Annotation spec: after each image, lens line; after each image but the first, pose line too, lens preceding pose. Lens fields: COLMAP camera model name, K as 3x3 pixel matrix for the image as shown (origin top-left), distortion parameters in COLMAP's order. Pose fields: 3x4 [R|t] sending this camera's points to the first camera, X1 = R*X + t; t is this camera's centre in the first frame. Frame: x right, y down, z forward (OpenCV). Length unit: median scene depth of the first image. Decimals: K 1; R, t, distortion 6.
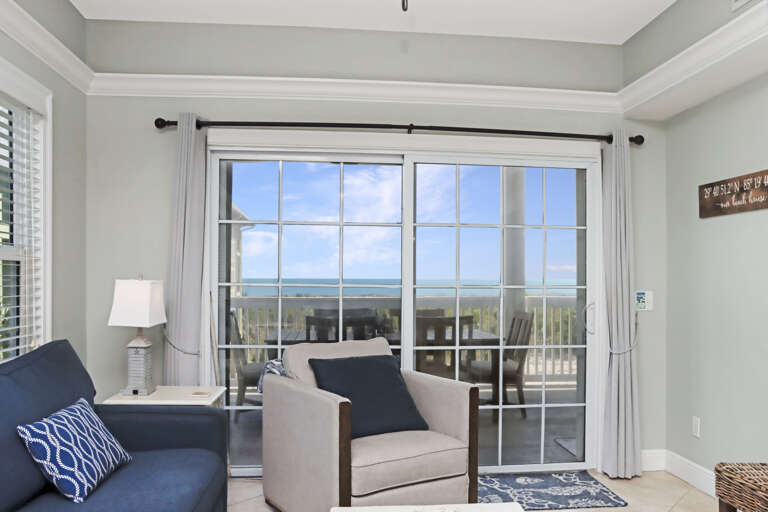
lens RADIAL K [[637.0, 0, 395.0], [0, 637.0, 280.9], [0, 0, 1]] dist [-0.141515, 0.094381]
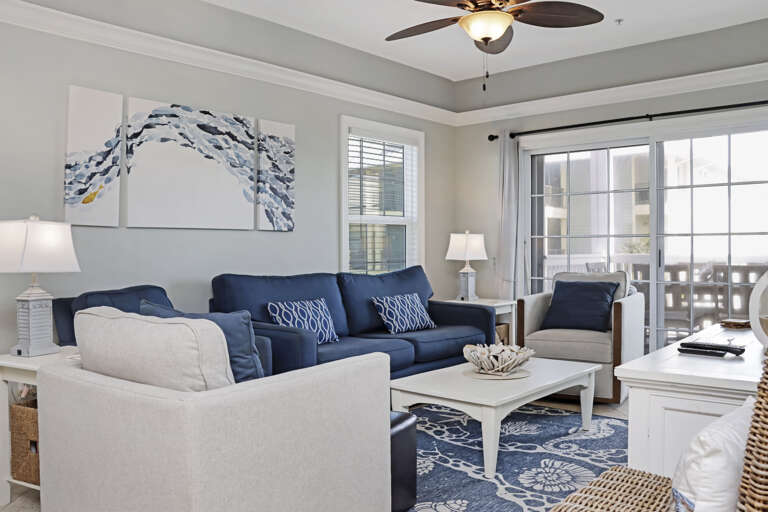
lens RADIAL K [[631.5, 0, 390.2], [0, 631.5, 257.8], [0, 0, 1]] dist [-0.181456, 0.192976]
pose [[0.670537, 0.000722, -0.741876, 0.725248], [0.006820, 0.999951, 0.007137, 0.049708], [0.741845, -0.009845, 0.670499, -0.319127]]
